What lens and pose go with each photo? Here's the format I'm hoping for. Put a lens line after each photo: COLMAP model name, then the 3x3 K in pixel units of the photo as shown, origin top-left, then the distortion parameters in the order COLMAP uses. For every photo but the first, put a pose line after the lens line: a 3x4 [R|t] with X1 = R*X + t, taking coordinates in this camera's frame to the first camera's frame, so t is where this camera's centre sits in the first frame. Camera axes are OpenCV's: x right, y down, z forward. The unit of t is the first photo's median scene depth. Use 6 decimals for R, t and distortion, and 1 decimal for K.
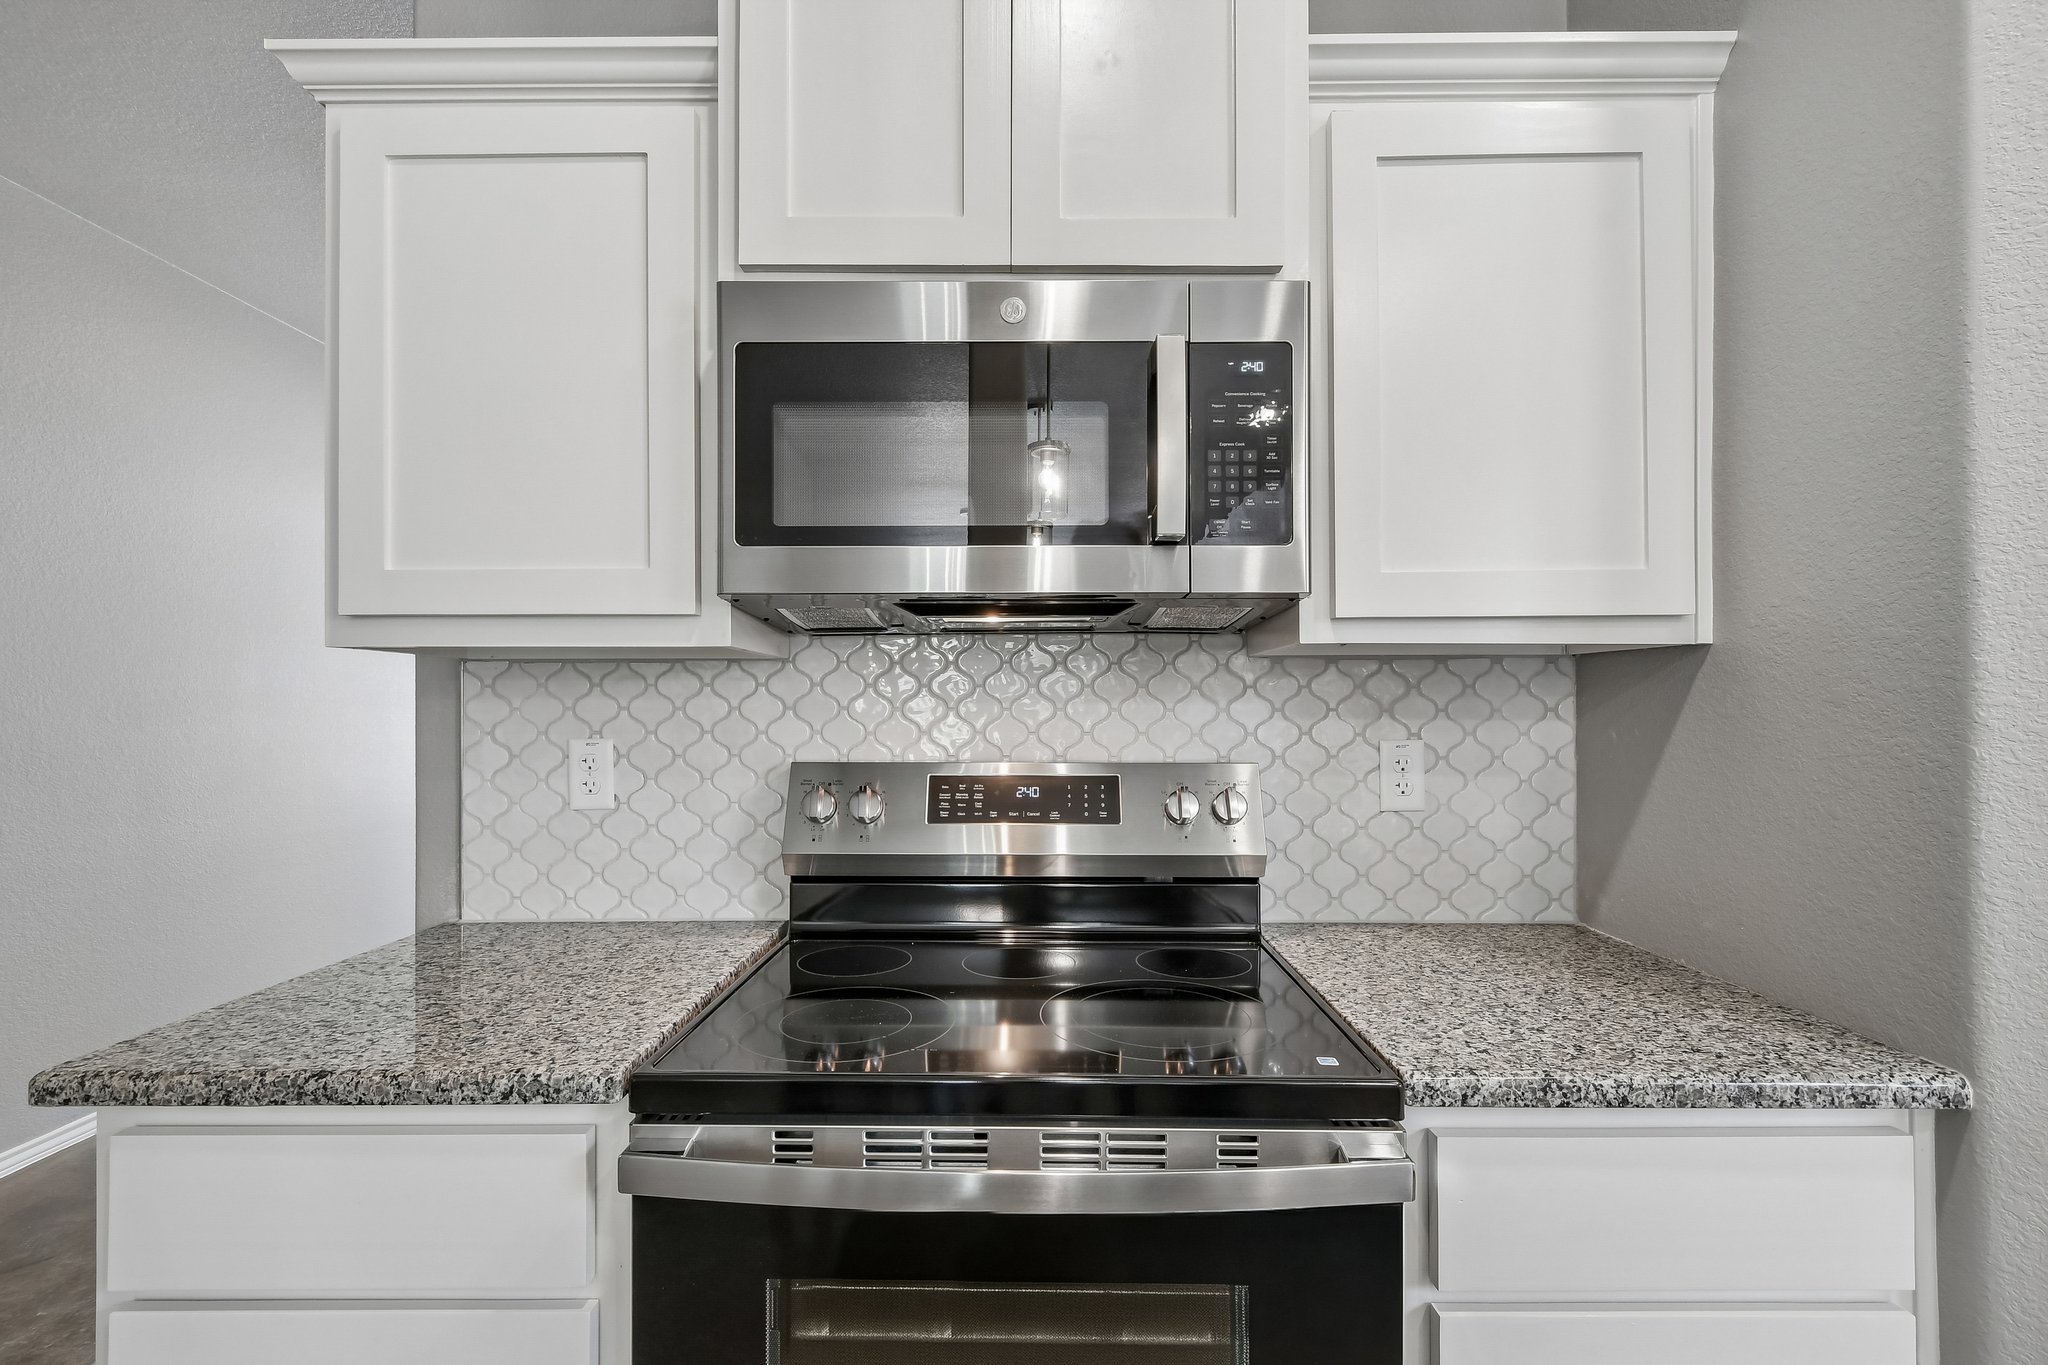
lens RADIAL K [[913.6, 0, 1024.0], [0, 913.6, 700.9], [0, 0, 1]] dist [0.006281, -0.004473]
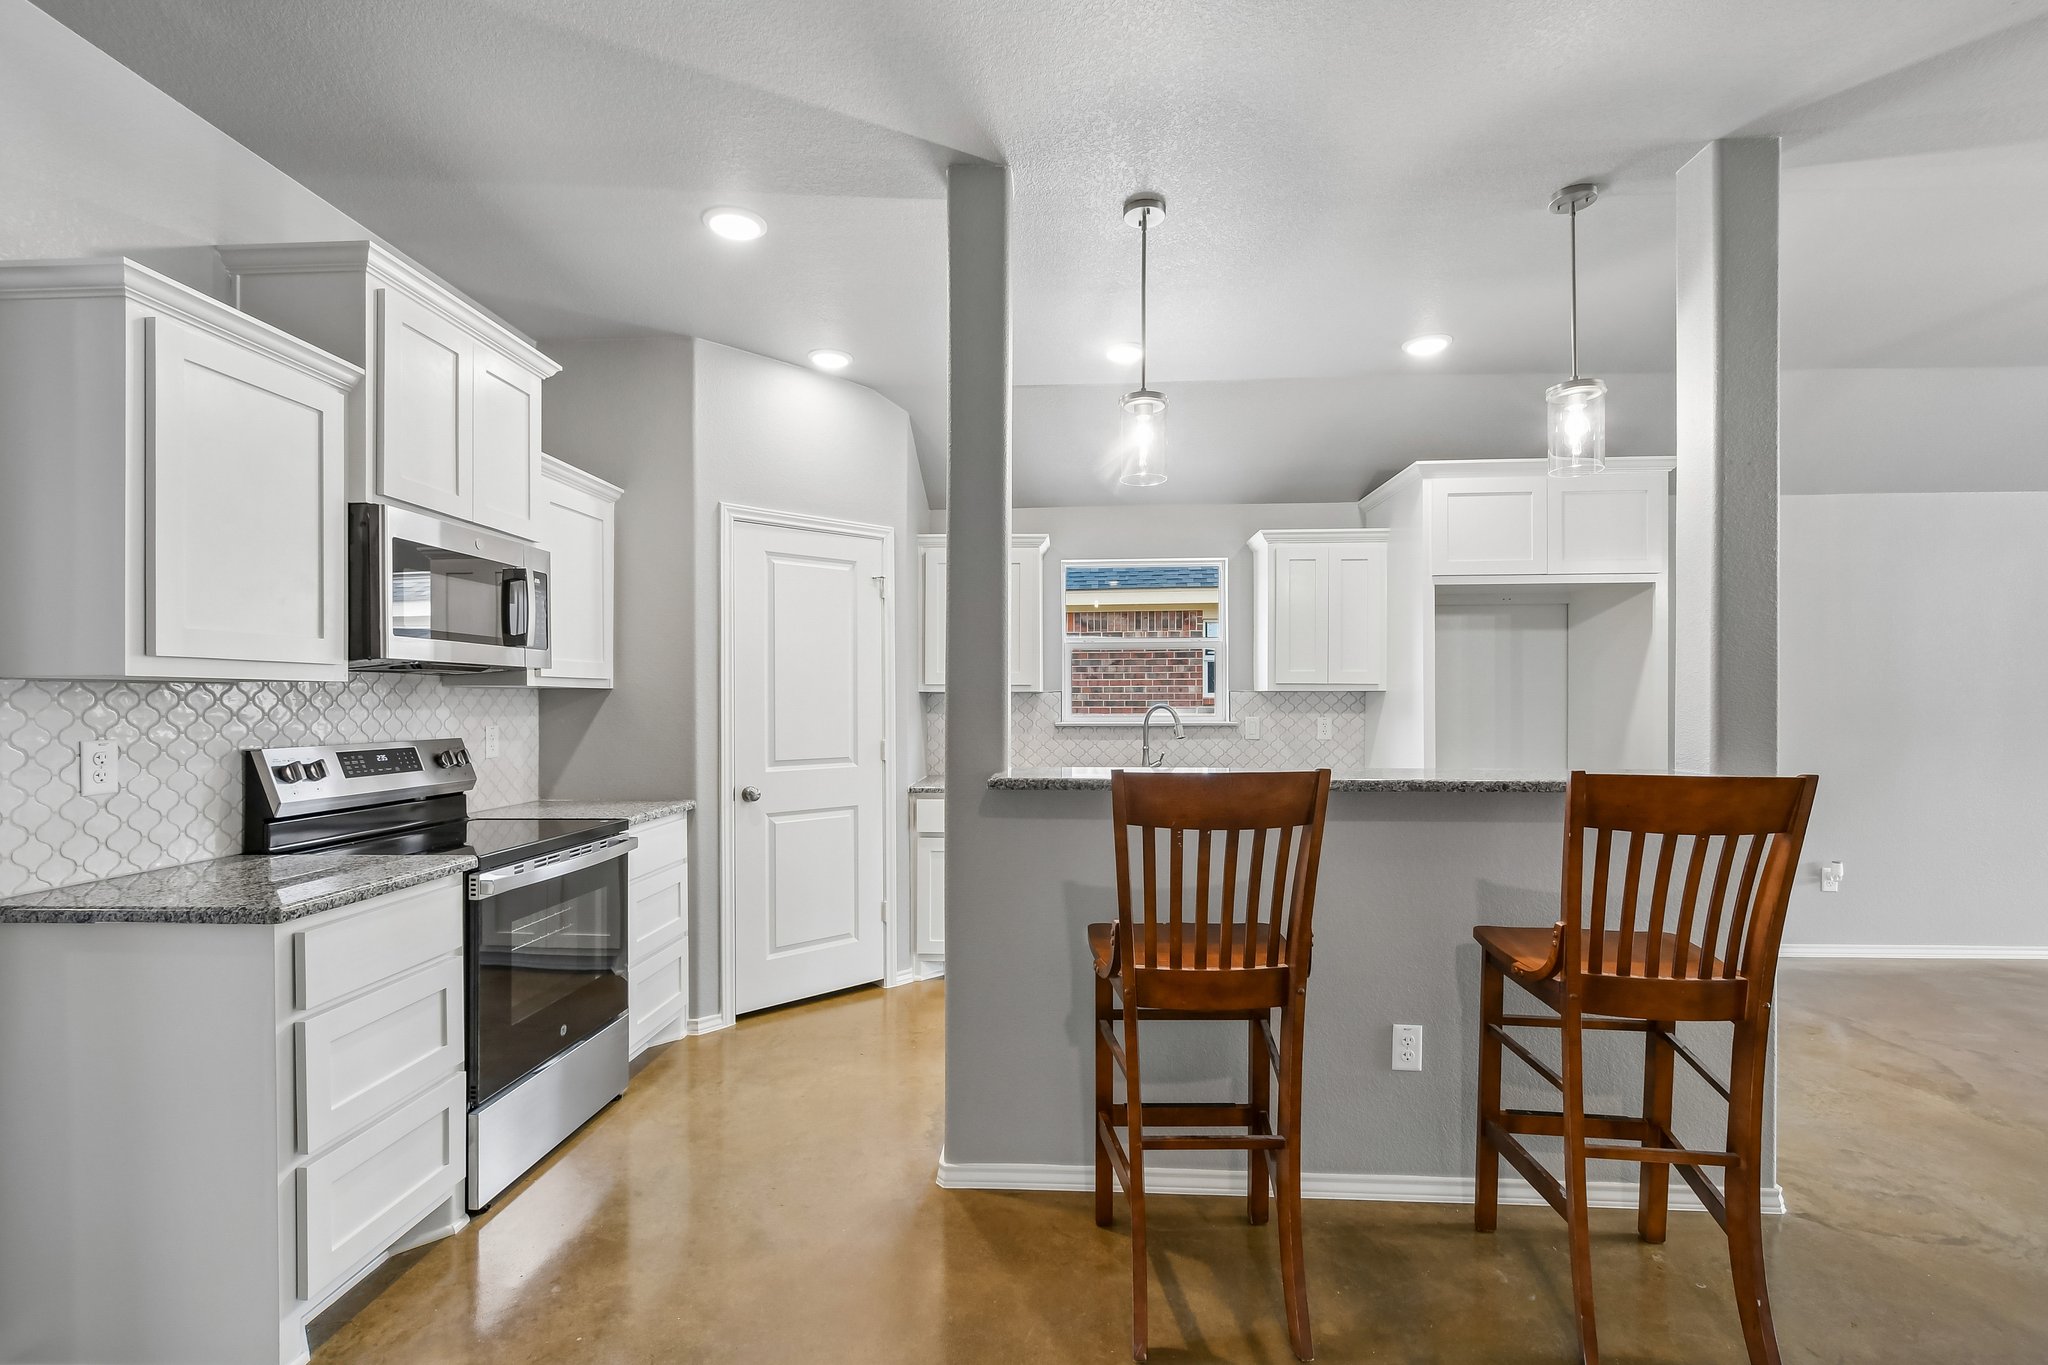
lens RADIAL K [[913.6, 0, 1017.9], [0, 913.6, 702.2], [0, 0, 1]] dist [0.006281, -0.004473]
pose [[0.057356, 0.000537, 0.998354, -1.782860], [-0.001263, 0.999999, -0.000465, -0.014955], [-0.998353, -0.001235, 0.057357, -0.403594]]
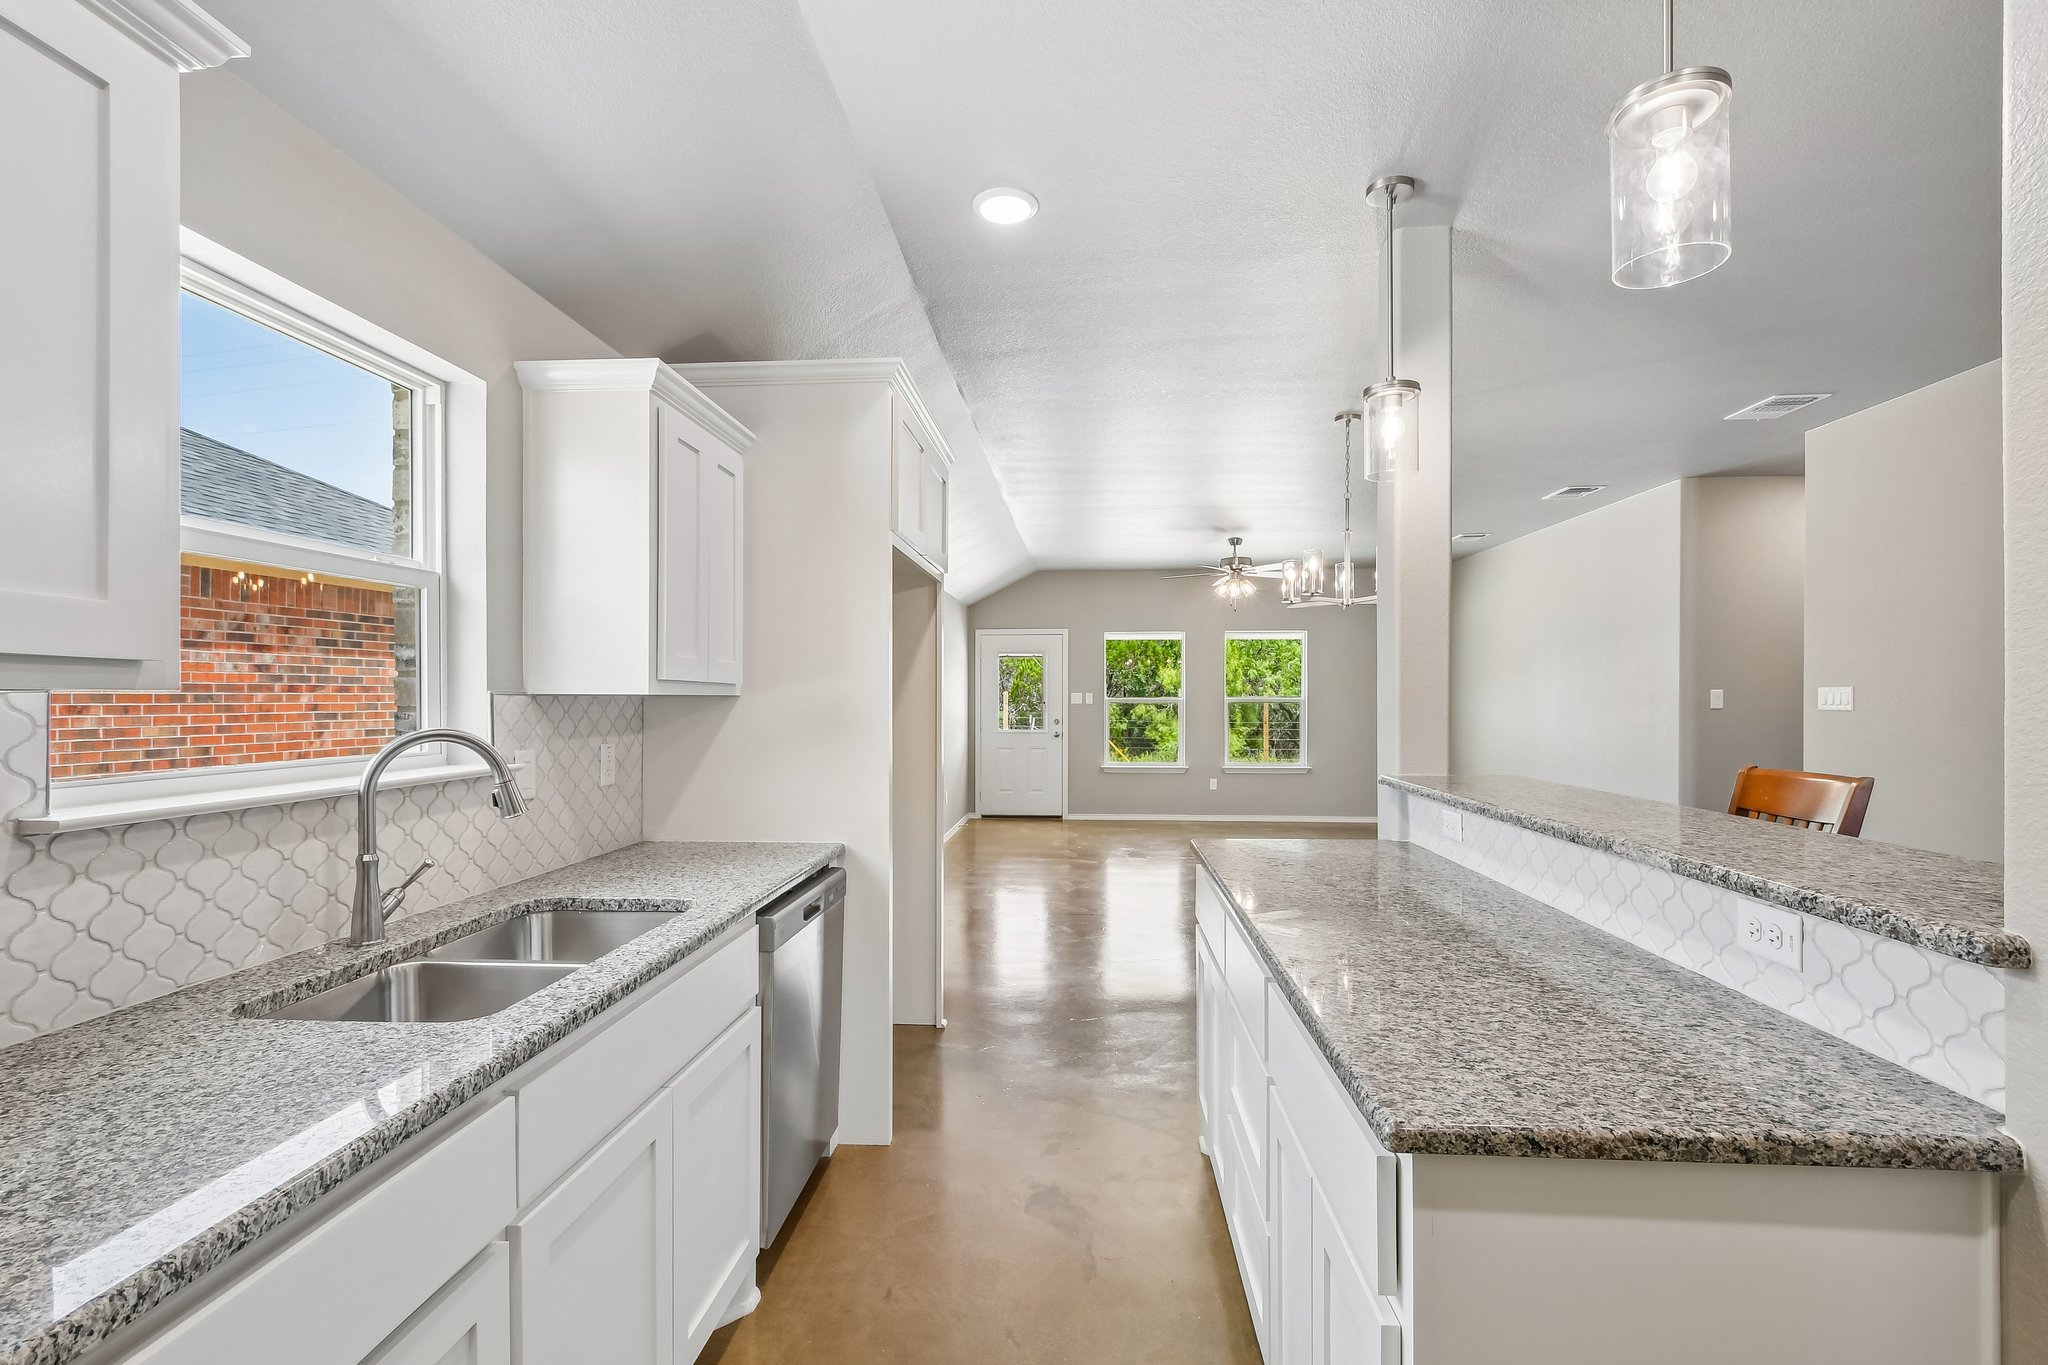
lens RADIAL K [[913.6, 0, 1033.9], [0, 913.6, 693.1], [0, 0, 1]] dist [0.006281, -0.004473]
pose [[-0.998027, 0.002085, 0.062746, 0.628241], [0.001493, 0.999954, -0.009482, -0.042595], [-0.062763, -0.009369, -0.997984, 0.389023]]
